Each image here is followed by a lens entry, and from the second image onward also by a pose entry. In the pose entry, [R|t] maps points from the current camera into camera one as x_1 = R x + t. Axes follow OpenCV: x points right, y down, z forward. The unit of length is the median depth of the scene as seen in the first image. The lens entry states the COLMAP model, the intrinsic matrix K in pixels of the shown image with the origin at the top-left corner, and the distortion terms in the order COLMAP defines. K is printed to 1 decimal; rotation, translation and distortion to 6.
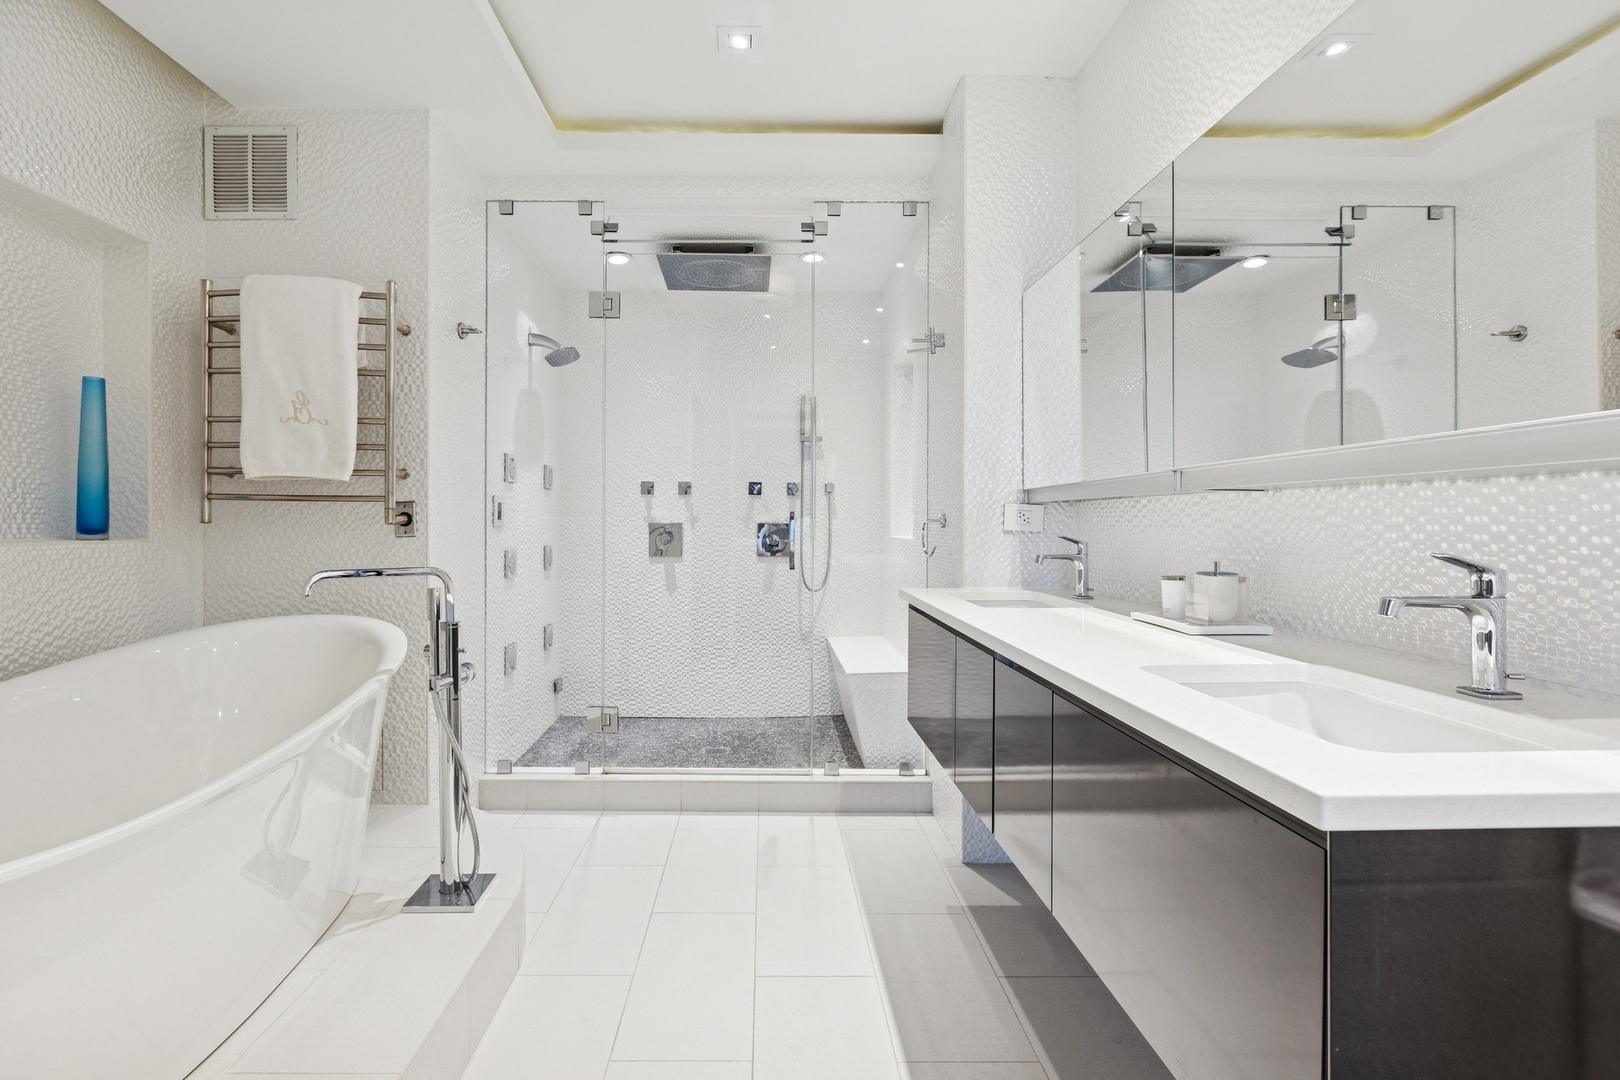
lens RADIAL K [[797.1, 0, 805.3], [0, 797.1, 530.2], [0, 0, 1]] dist [-0.000034, -0.000006]
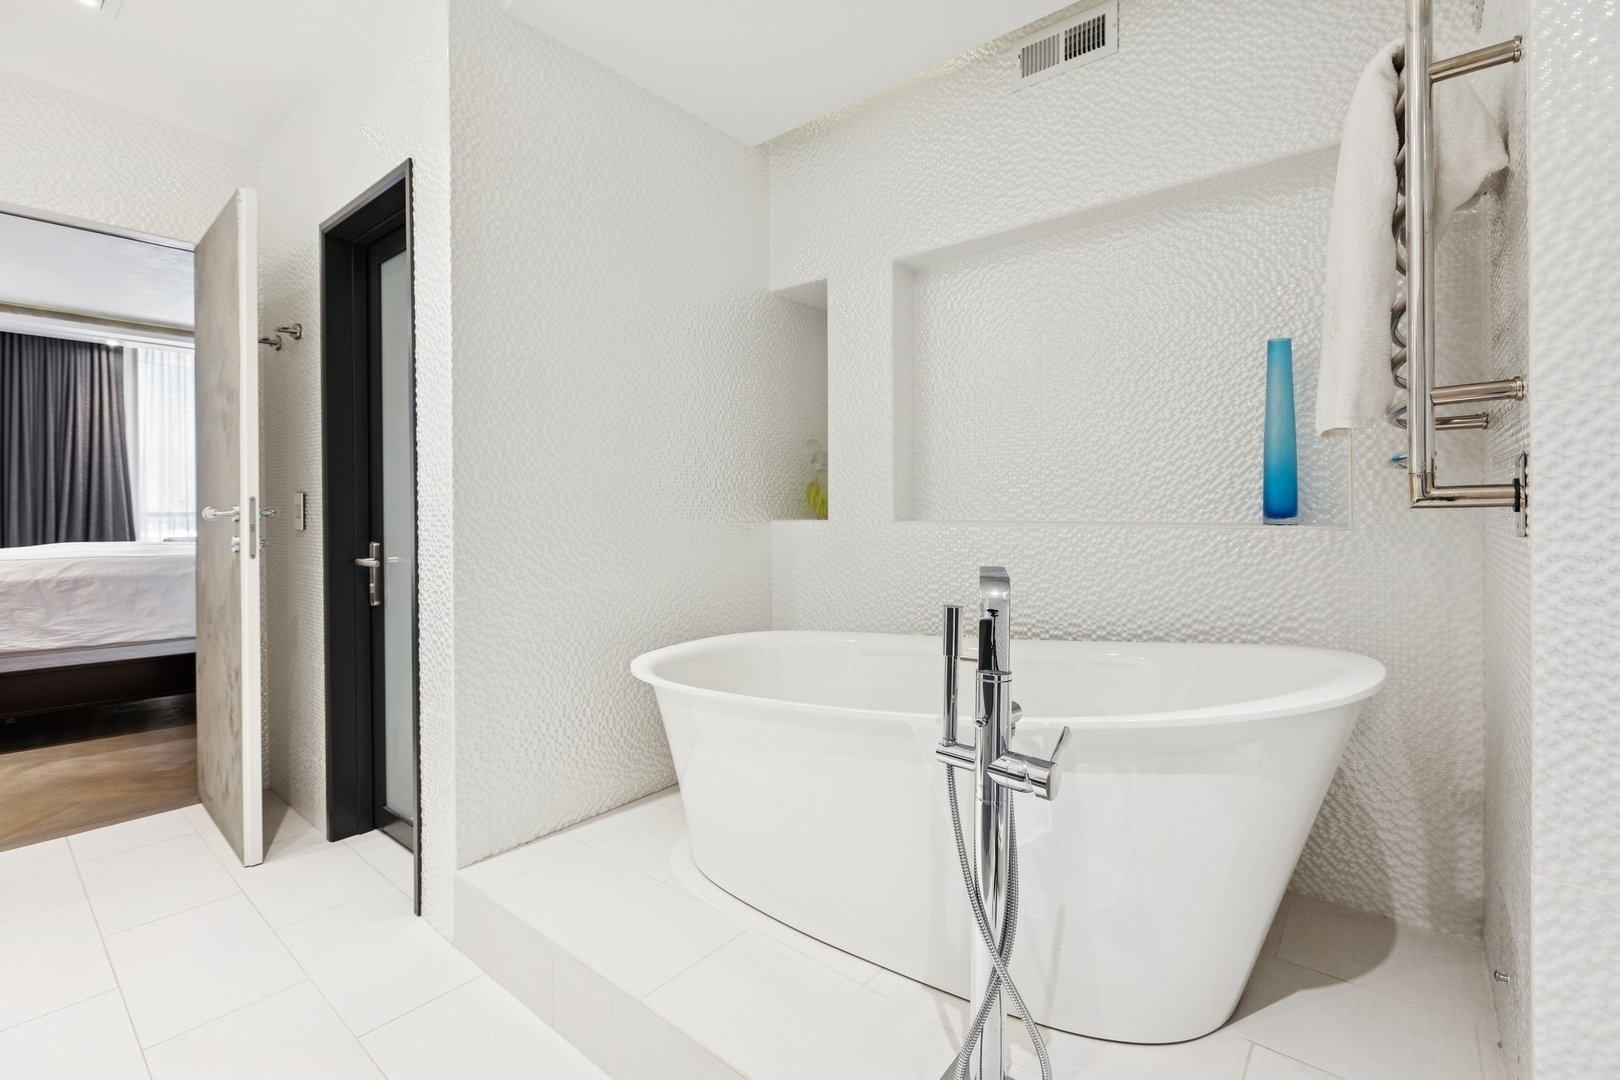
lens RADIAL K [[733.6, 0, 833.6], [0, 733.6, 514.1], [0, 0, 1]] dist [0.002197, 0.000156]
pose [[-0.678463, 0.008249, -0.734588, 0.041278], [-0.001248, 0.999923, 0.012382, -0.009994], [0.734633, 0.009317, -0.678400, 1.302938]]
